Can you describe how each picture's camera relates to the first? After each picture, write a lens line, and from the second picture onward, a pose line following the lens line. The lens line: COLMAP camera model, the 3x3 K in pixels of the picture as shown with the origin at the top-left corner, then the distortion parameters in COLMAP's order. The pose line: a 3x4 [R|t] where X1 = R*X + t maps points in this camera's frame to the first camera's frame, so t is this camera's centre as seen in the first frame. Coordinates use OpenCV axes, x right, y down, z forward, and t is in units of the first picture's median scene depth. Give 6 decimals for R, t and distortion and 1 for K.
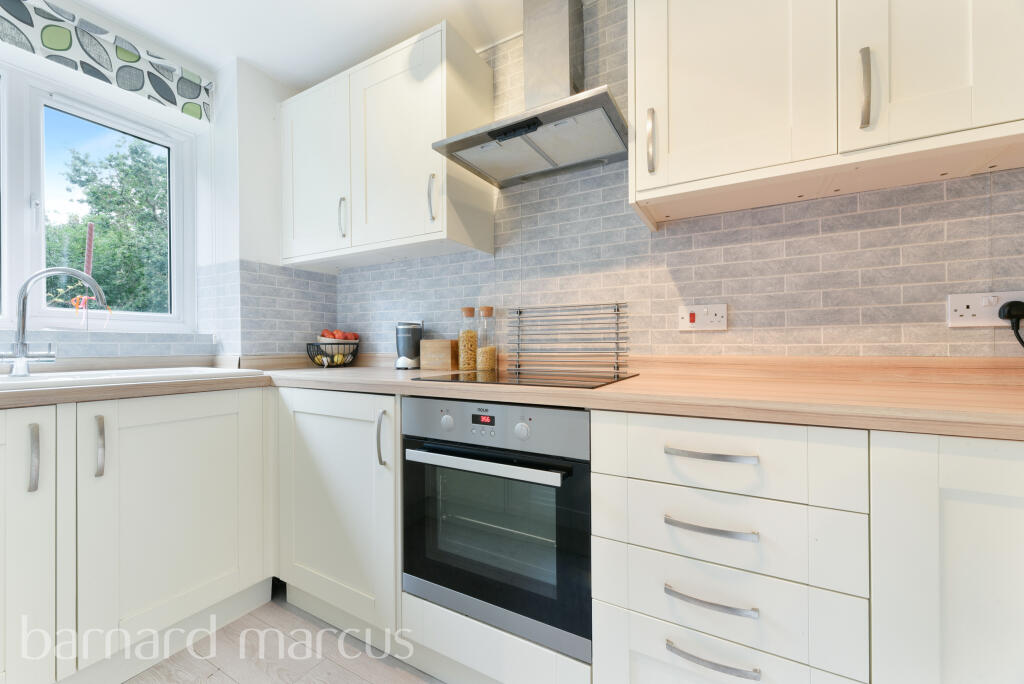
lens RADIAL K [[414.3, 0, 515.1], [0, 414.3, 344.8], [0, 0, 1]] dist [0.001467, 0.000060]
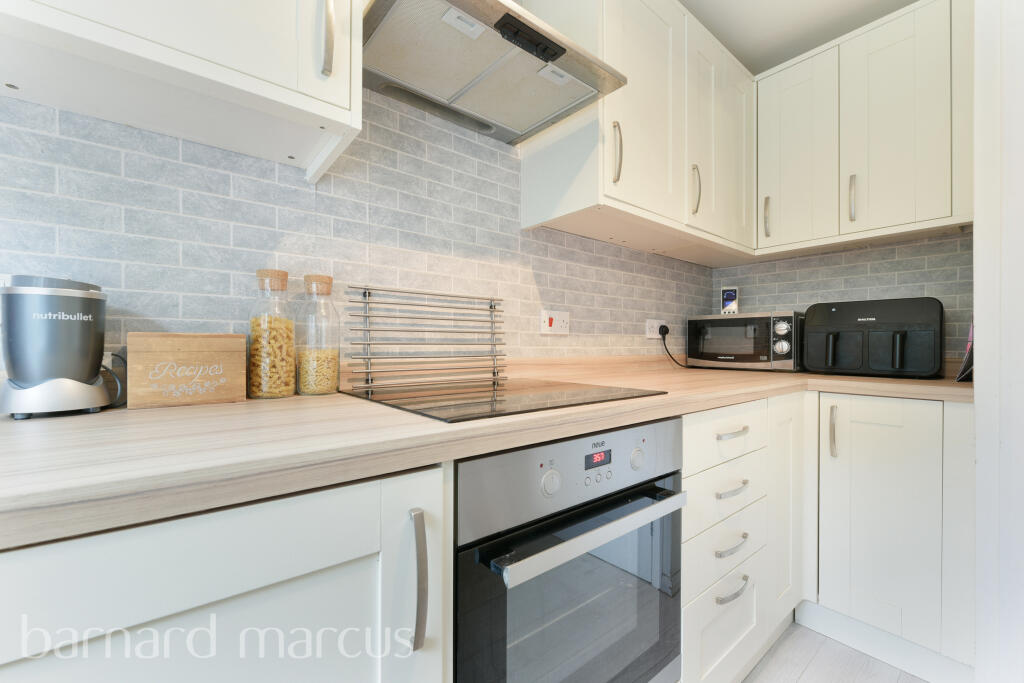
lens RADIAL K [[414.3, 0, 513.9], [0, 414.3, 343.5], [0, 0, 1]] dist [0.001467, 0.000060]
pose [[0.364091, 0.010507, 0.931304, -0.548374], [-0.006897, 0.999939, -0.008585, -0.000454], [-0.931338, -0.003298, 0.364141, 0.639825]]
